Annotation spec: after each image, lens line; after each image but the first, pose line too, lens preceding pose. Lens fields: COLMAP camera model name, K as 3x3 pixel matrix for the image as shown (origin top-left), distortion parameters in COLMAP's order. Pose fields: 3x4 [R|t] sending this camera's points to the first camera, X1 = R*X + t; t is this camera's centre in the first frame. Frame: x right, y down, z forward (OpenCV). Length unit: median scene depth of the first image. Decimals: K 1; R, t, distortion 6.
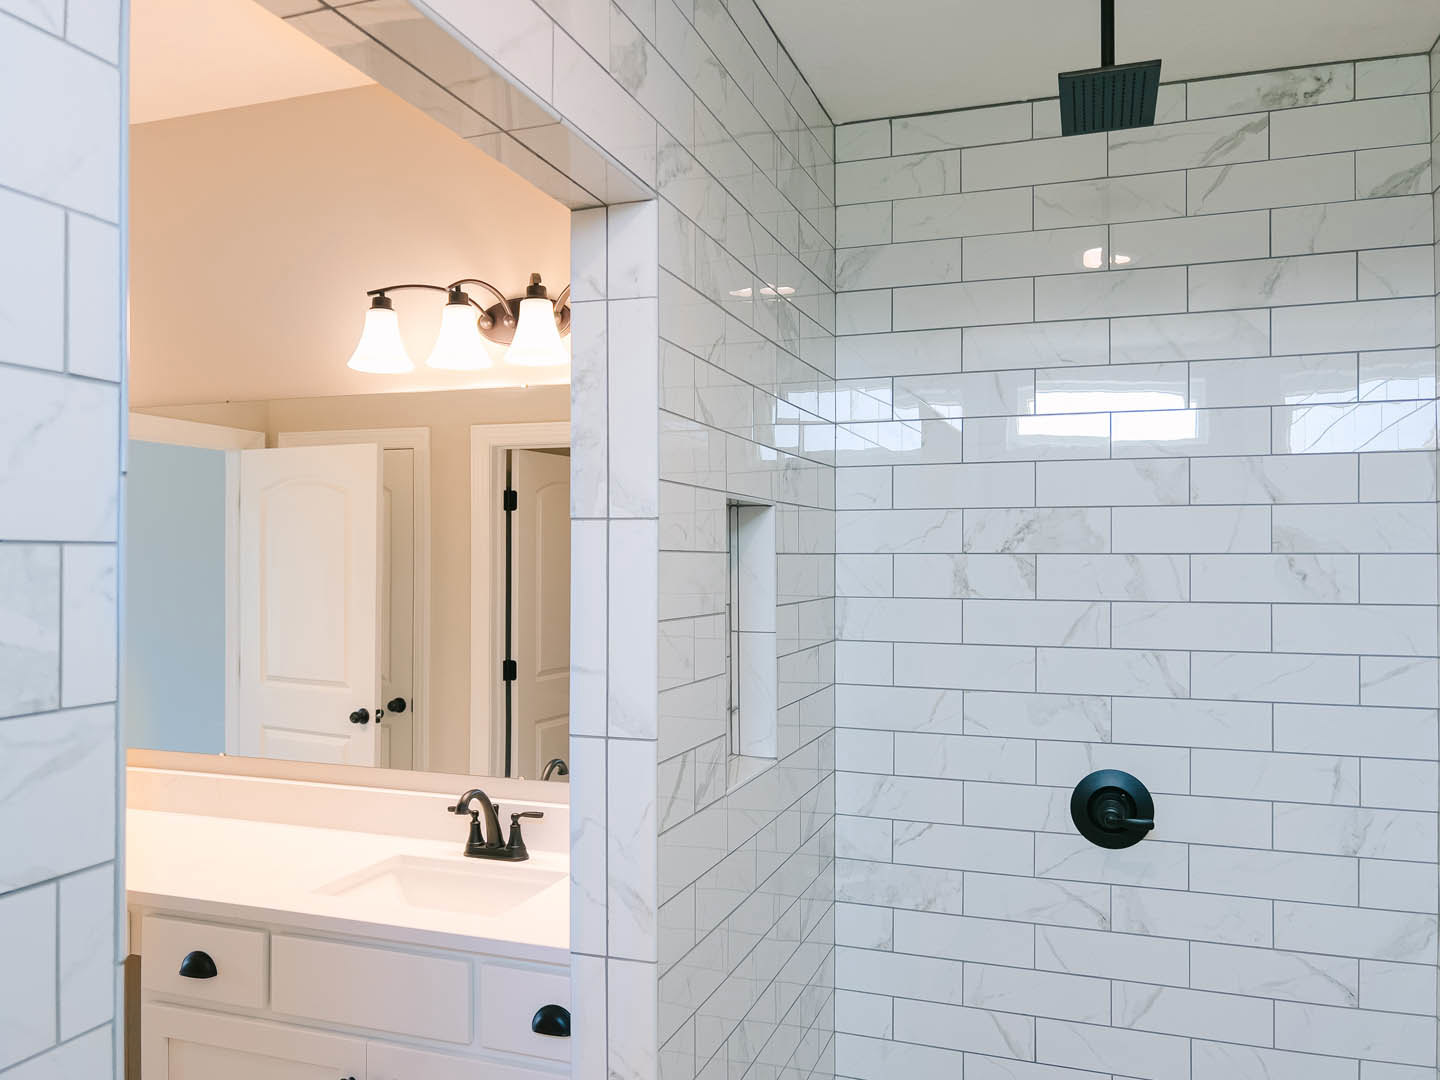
lens RADIAL K [[1126.6, 0, 720.0], [0, 1126.6, 540.0], [0, 0, 1]] dist [-0.005801, 0.007353]
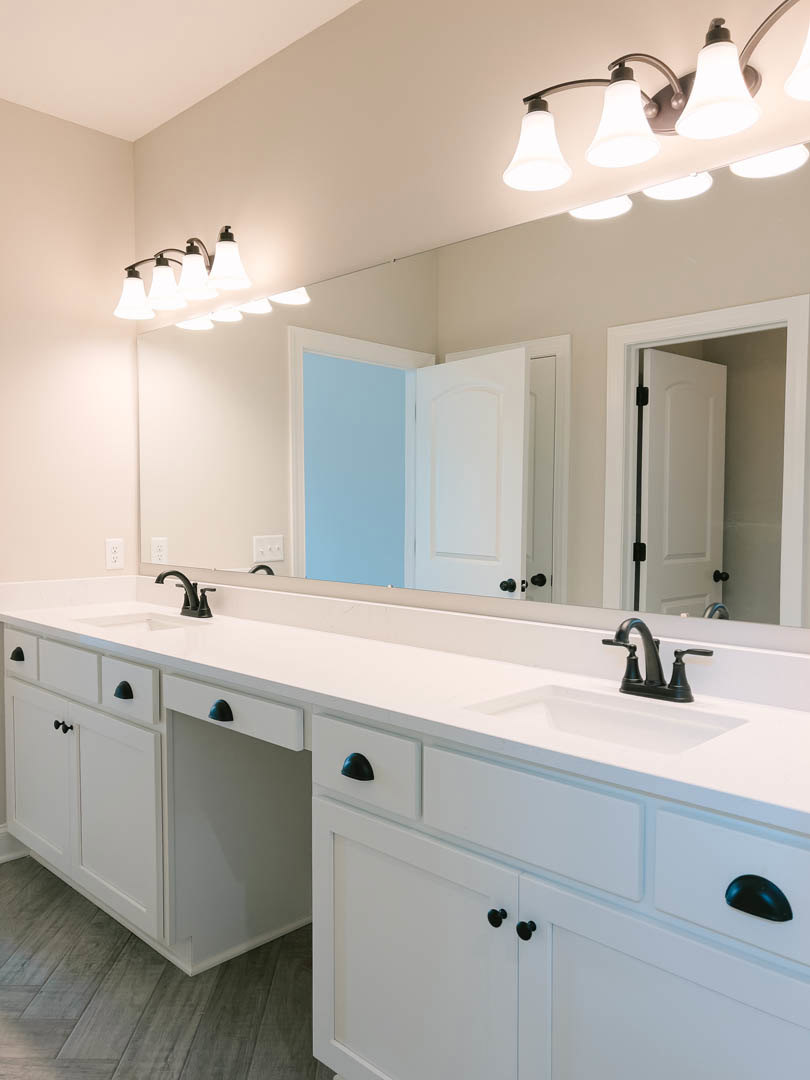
lens RADIAL K [[835.1, 0, 405.0], [0, 835.1, 540.0], [0, 0, 1]] dist [-0.012929, 0.001606]
pose [[0.909353, 0.022723, -0.415405, -0.086562], [-0.003131, 0.998853, 0.047784, 0.101064], [0.416014, -0.042152, 0.908381, 0.252611]]
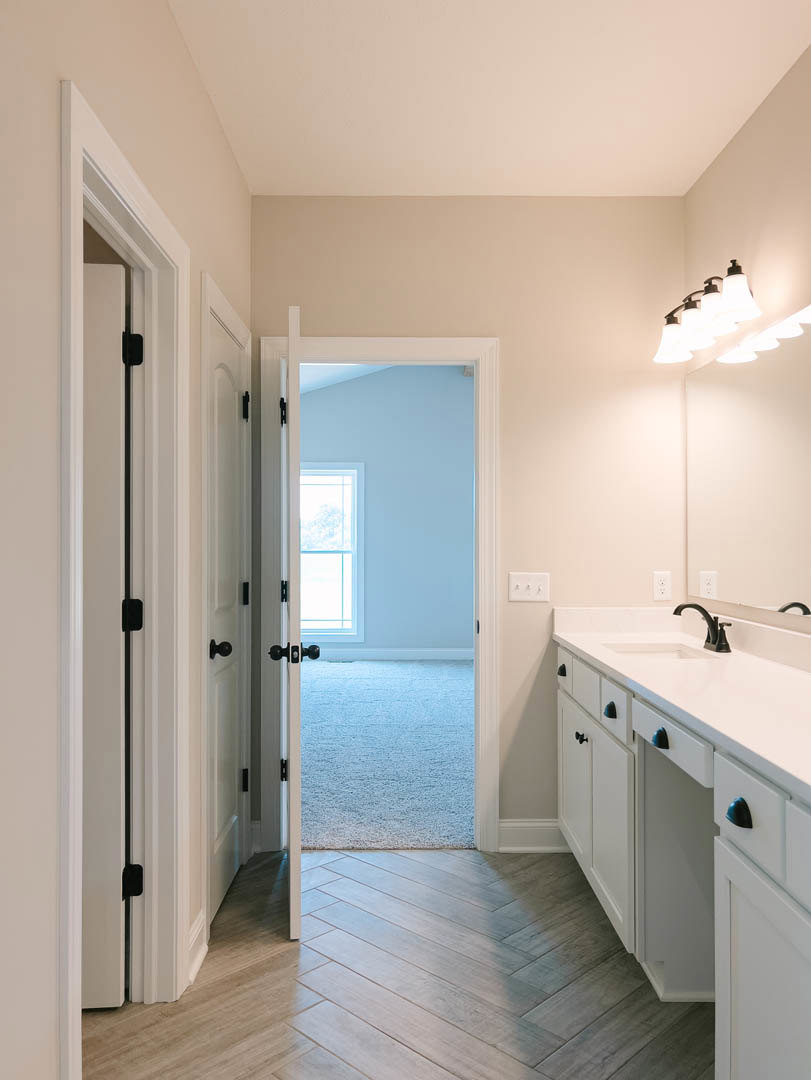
lens RADIAL K [[844.9, 0, 405.5], [0, 844.9, 540.0], [0, 0, 1]] dist [-0.005801, 0.007353]
pose [[0.343549, 0.004293, -0.939125, 0.085960], [0.003259, 0.999978, 0.005763, 0.101793], [0.939129, -0.005041, 0.343528, 0.354293]]
